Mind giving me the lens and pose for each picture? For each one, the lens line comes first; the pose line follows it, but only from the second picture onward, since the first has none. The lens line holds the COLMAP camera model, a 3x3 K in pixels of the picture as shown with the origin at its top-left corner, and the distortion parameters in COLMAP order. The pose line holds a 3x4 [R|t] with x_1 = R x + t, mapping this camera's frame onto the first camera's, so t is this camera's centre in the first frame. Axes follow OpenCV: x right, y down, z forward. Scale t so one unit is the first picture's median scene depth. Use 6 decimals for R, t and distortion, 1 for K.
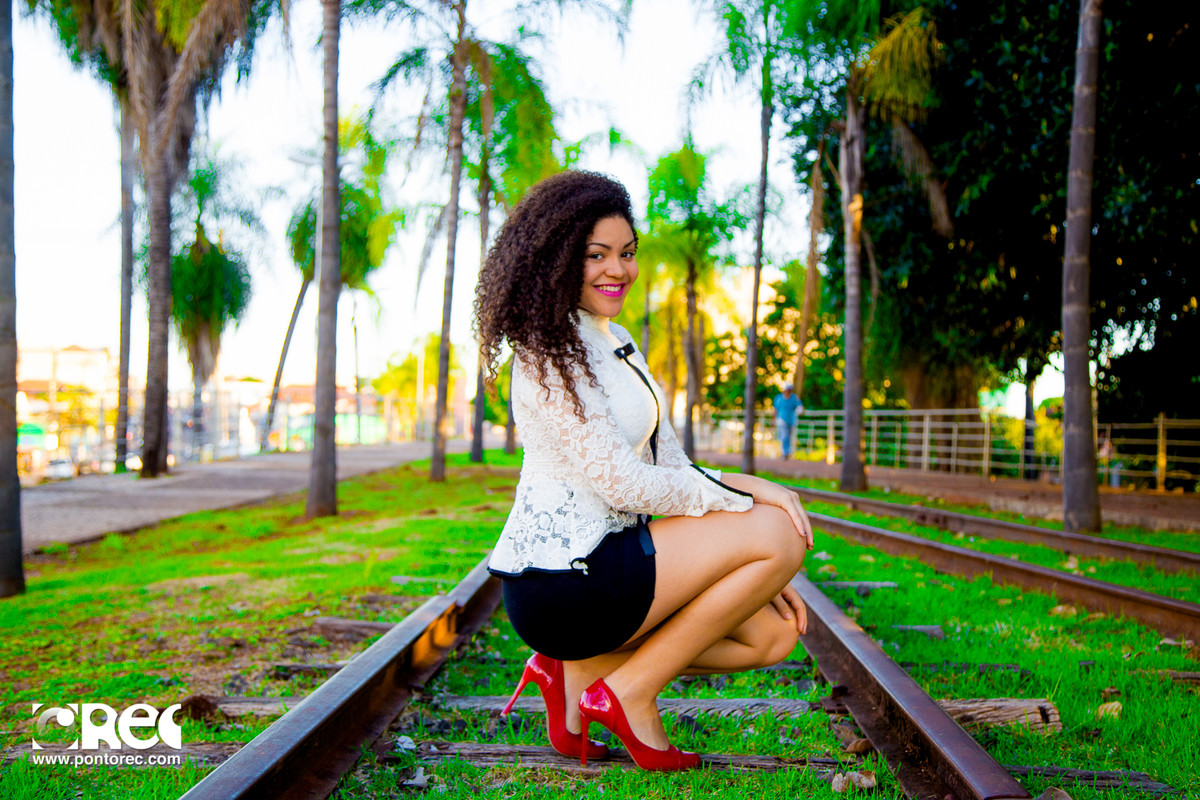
lens RADIAL K [[1514.6, 0, 600.0], [0, 1514.6, 400.0], [0, 0, 1]] dist [0.129462, -0.003590]
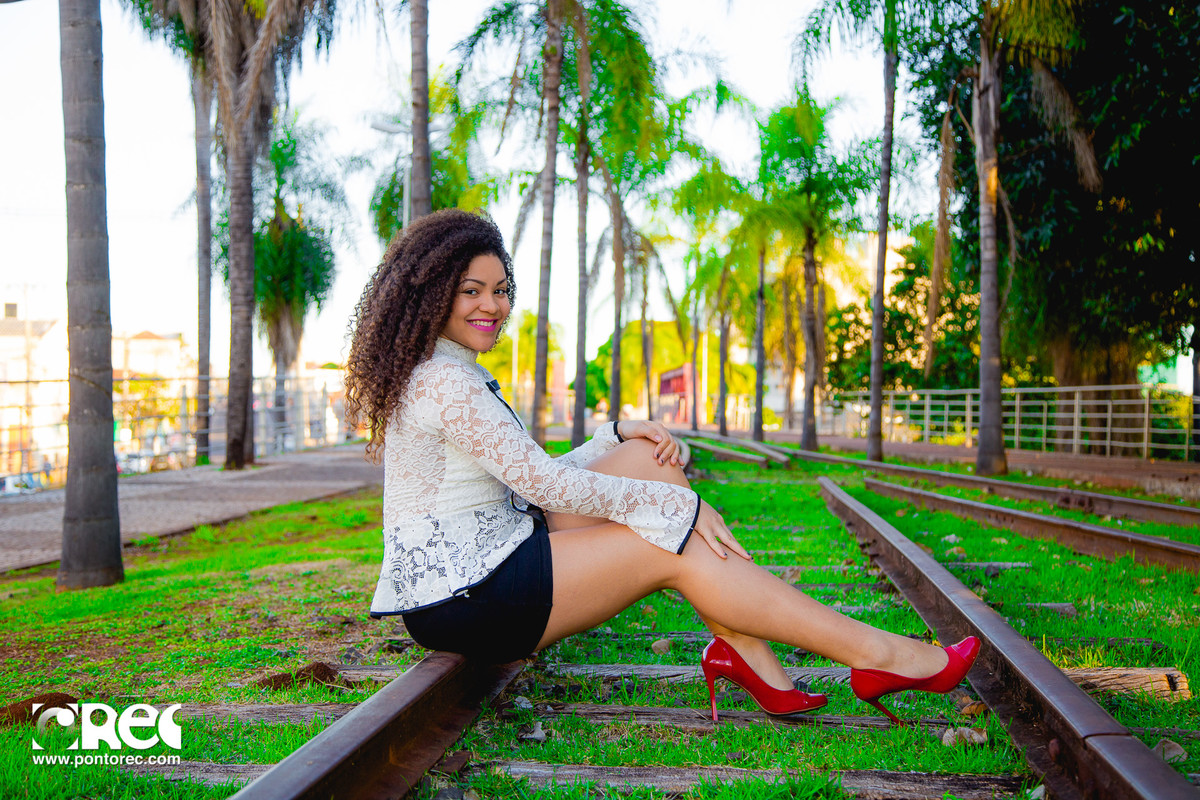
lens RADIAL K [[1671.4, 0, 600.0], [0, 1671.4, 400.0], [0, 0, 1]] dist [0.172326, 0.067353]
pose [[0.997677, -0.014454, -0.066564, 0.000554], [0.015077, 0.999847, 0.008875, 0.002557], [0.066425, -0.009858, 0.997743, -0.025311]]
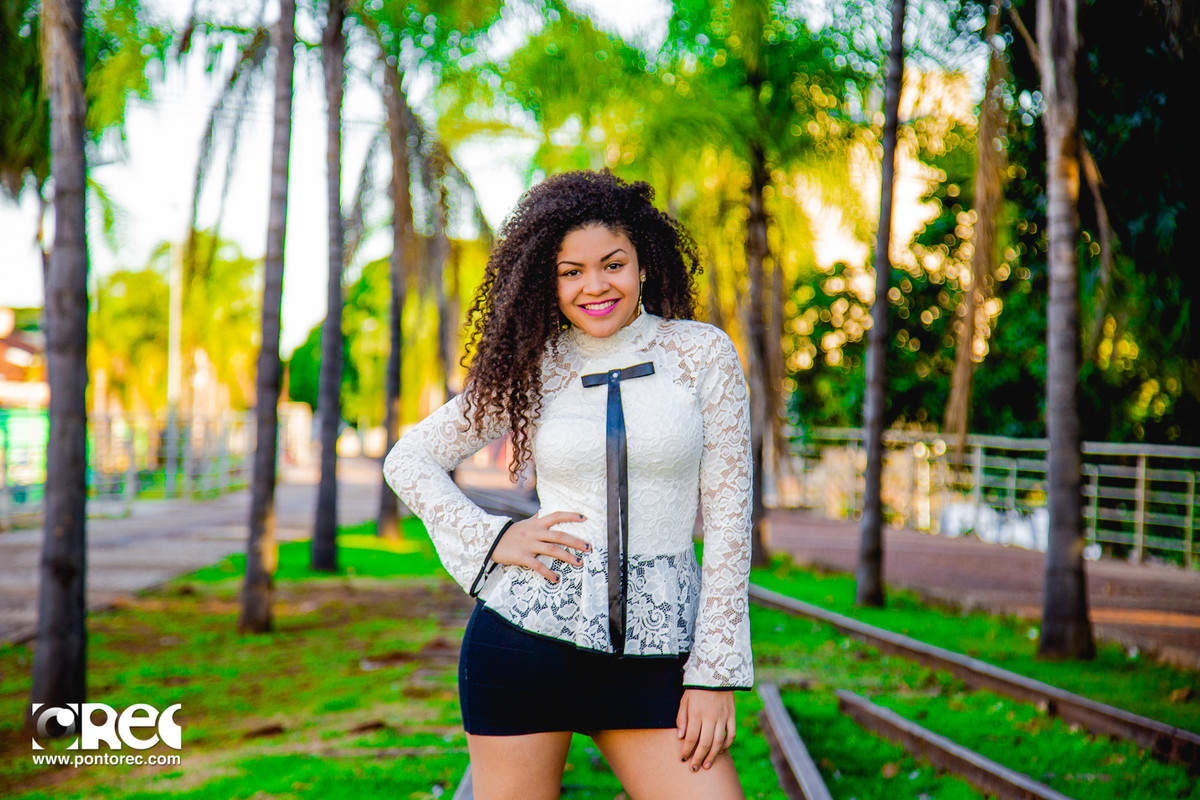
lens RADIAL K [[3472.4, 0, 600.0], [0, 3472.4, 400.0], [0, 0, 1]] dist [0.741485, -0.355139]
pose [[0.999932, -0.006181, 0.009922, -0.003692], [0.005985, 0.999789, 0.019646, -0.053922], [-0.010041, -0.019585, 0.999758, -0.206817]]
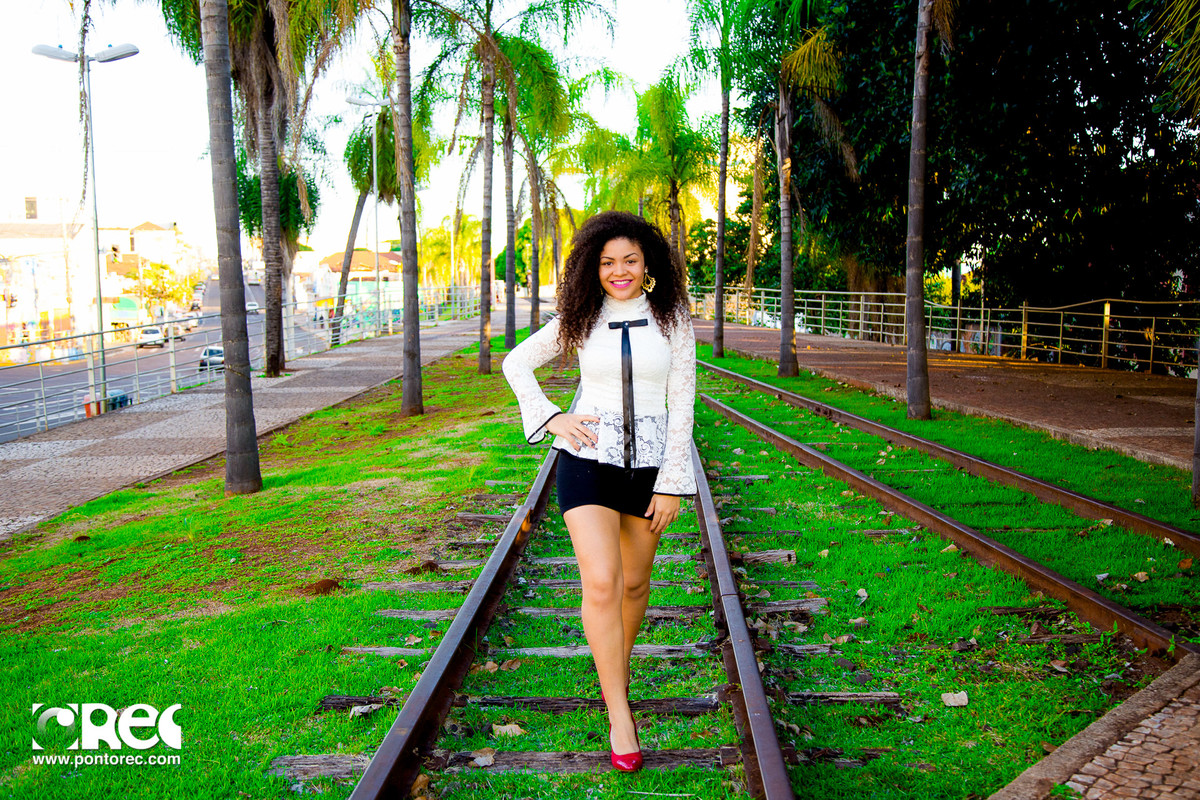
lens RADIAL K [[1377.8, 0, 600.0], [0, 1377.8, 400.0], [0, 0, 1]] dist [0.088967, 0.002997]
pose [[0.999467, -0.031353, -0.009092, 0.006477], [0.032182, 0.993027, 0.113412, -0.067956], [0.005473, -0.113644, 0.993506, -0.256902]]
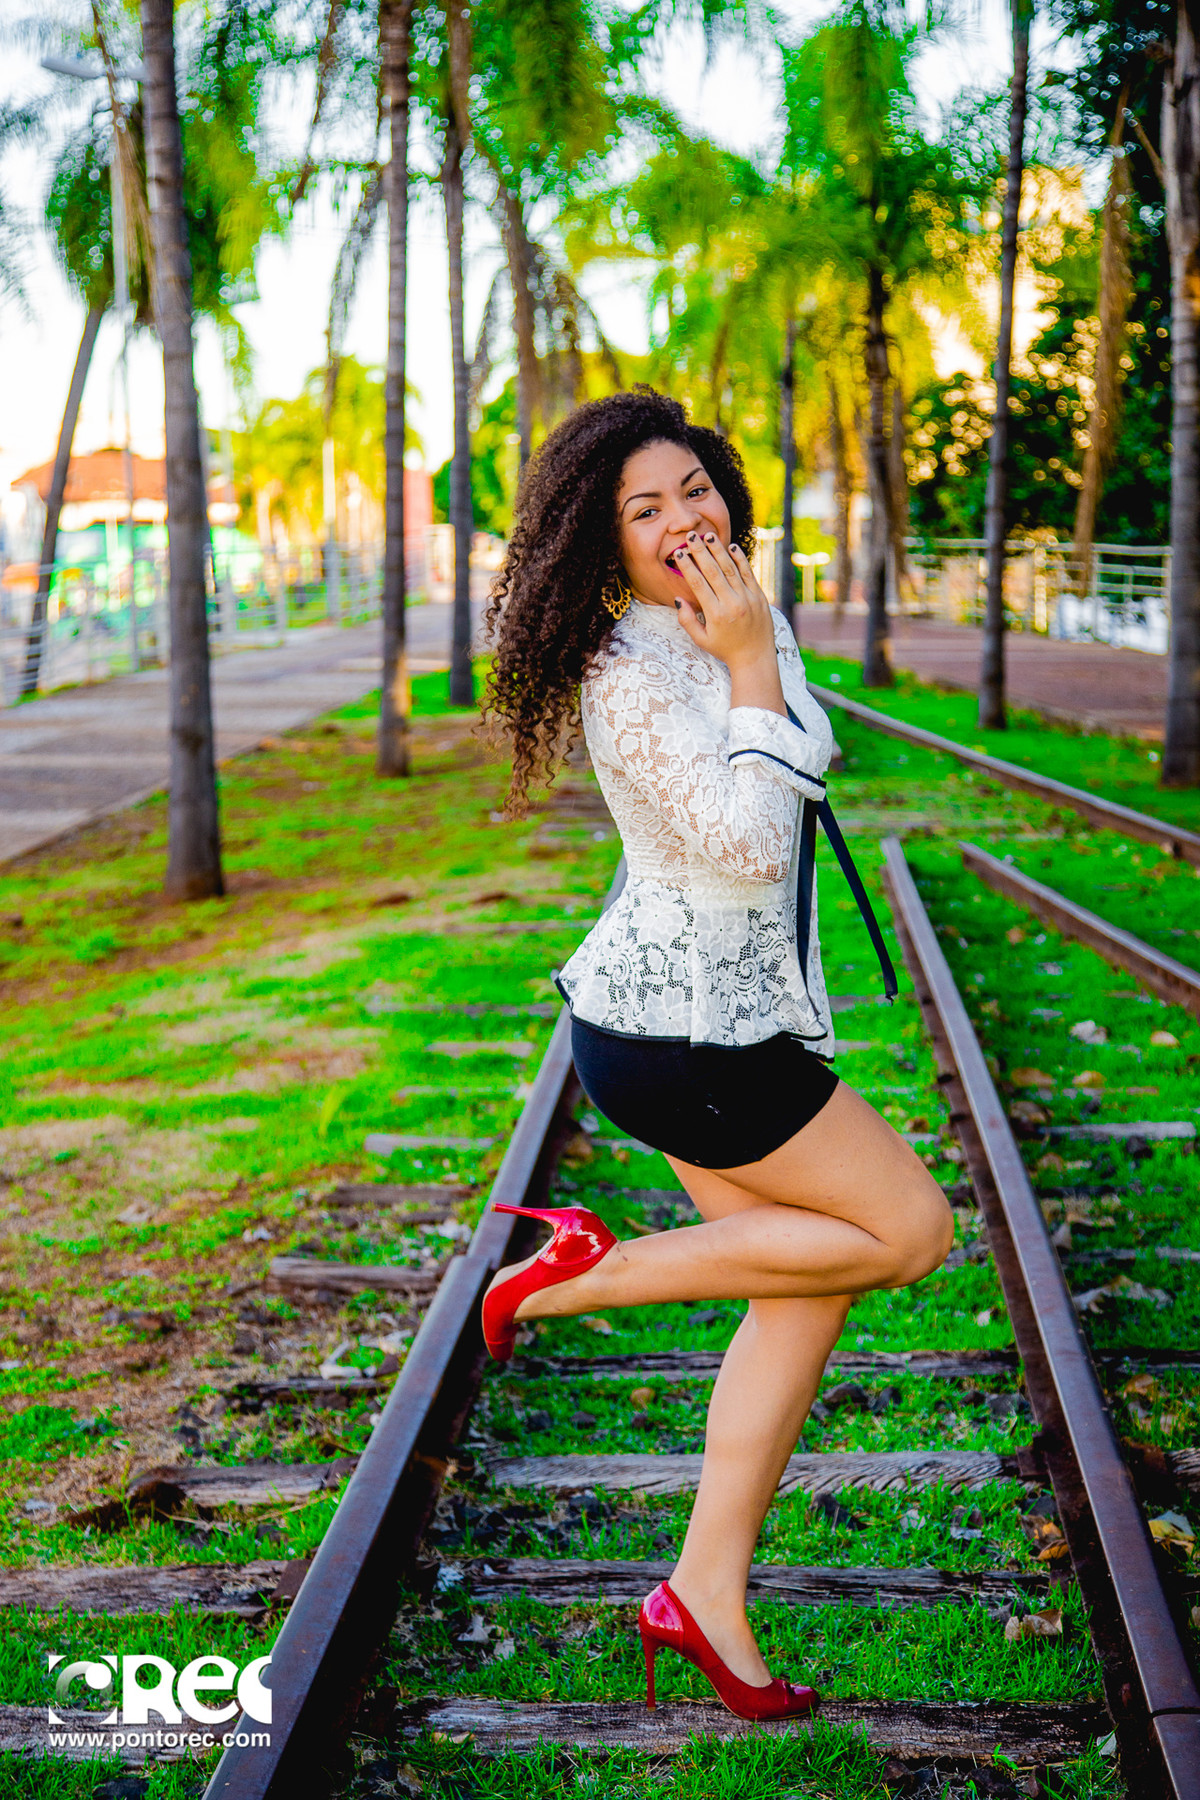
lens RADIAL K [[3186.3, 0, 600.0], [0, 3186.3, 900.0], [0, 0, 1]] dist [0.287090, 0.239100]
pose [[0.998844, -0.031779, -0.036079, 0.003178], [0.036658, 0.988925, 0.143815, -0.069936], [0.031109, -0.144972, 0.988947, -0.113820]]
